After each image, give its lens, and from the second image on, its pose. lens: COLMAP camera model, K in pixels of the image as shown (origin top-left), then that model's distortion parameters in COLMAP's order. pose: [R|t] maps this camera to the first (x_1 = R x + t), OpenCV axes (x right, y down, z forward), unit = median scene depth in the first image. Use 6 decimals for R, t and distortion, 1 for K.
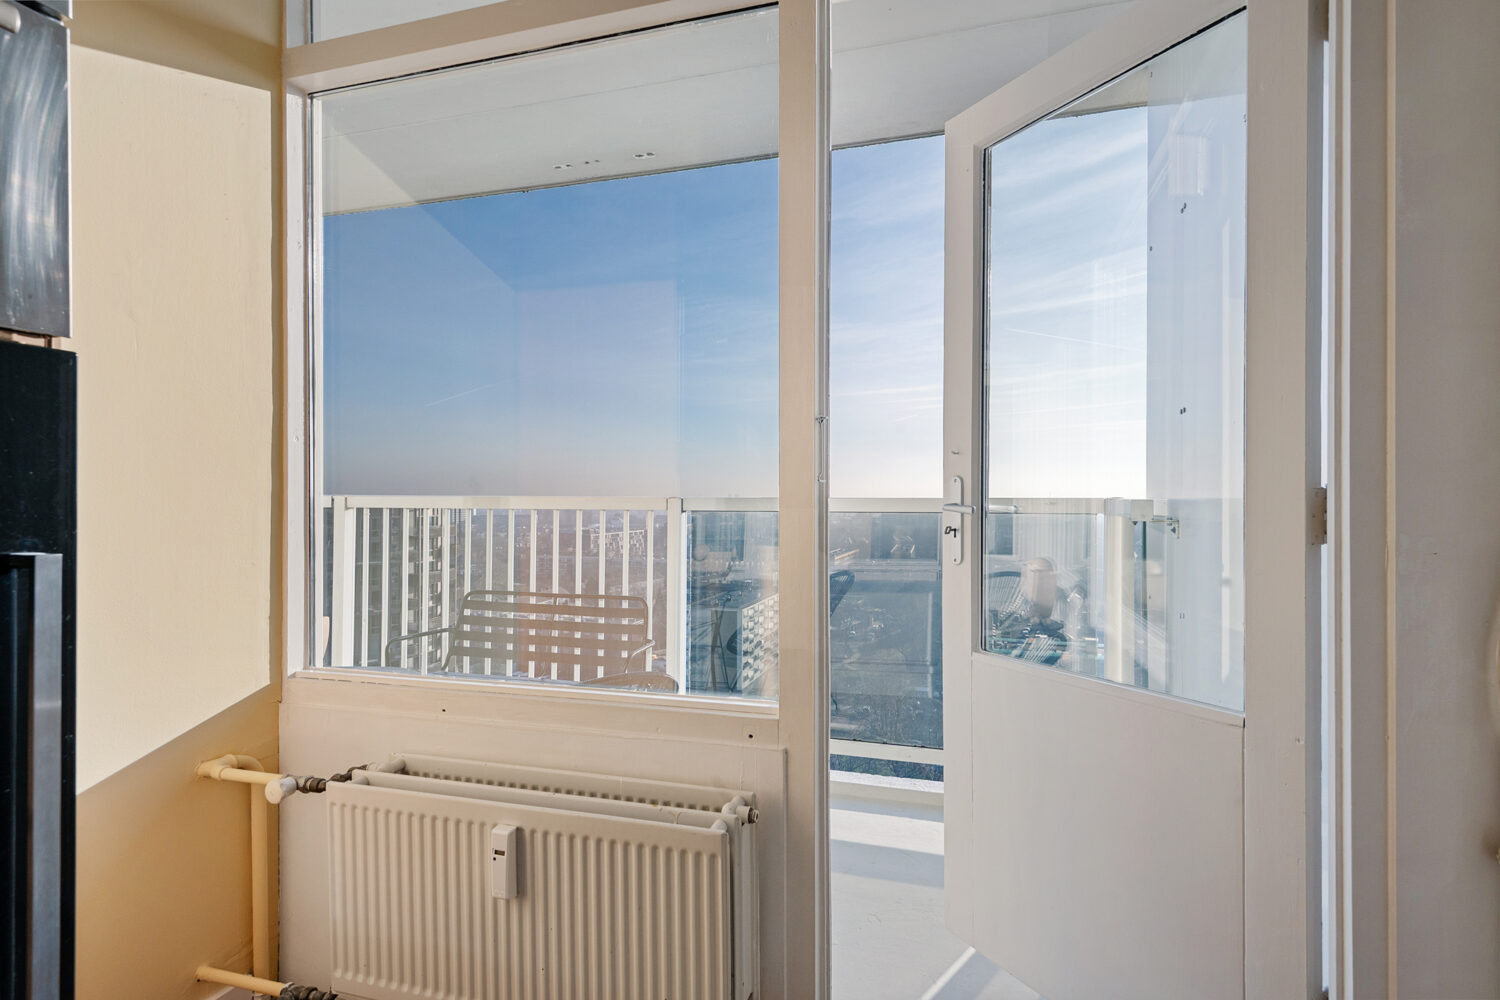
lens RADIAL K [[773.4, 0, 749.0], [0, 773.4, 494.2], [0, 0, 1]] dist [0.013867, -0.001985]
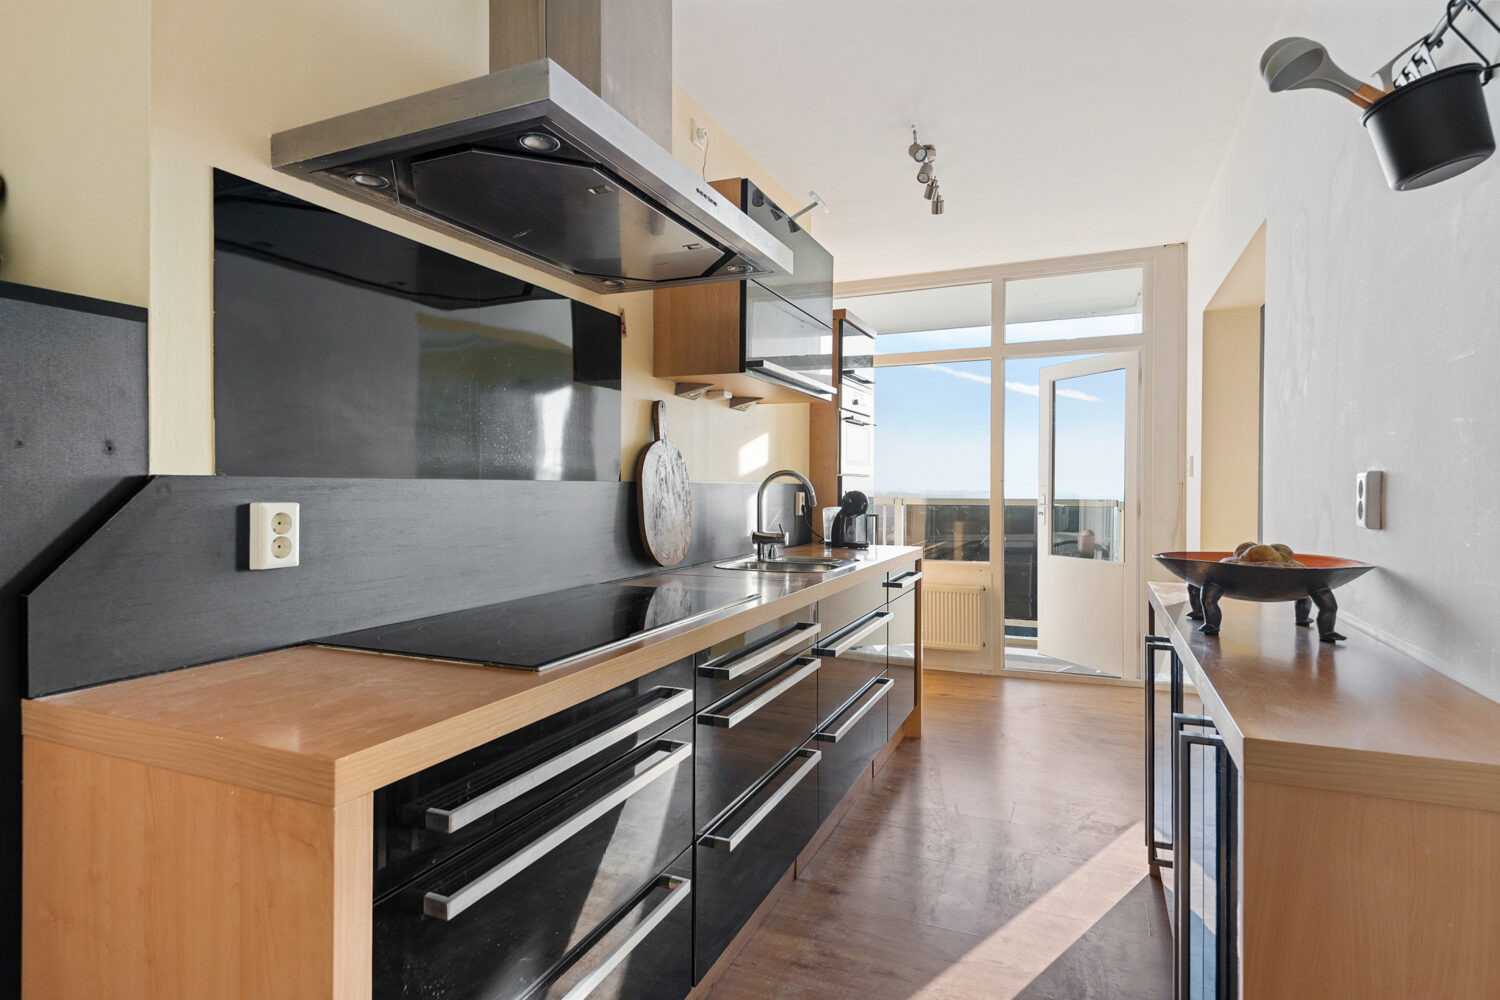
lens RADIAL K [[773.4, 0, 752.8], [0, 773.4, 496.7], [0, 0, 1]] dist [0.013867, -0.001985]
pose [[0.994559, 0.008764, -0.103808, -0.295110], [-0.009676, 0.999919, -0.008282, 0.023579], [0.103727, 0.009242, 0.994563, -1.148704]]
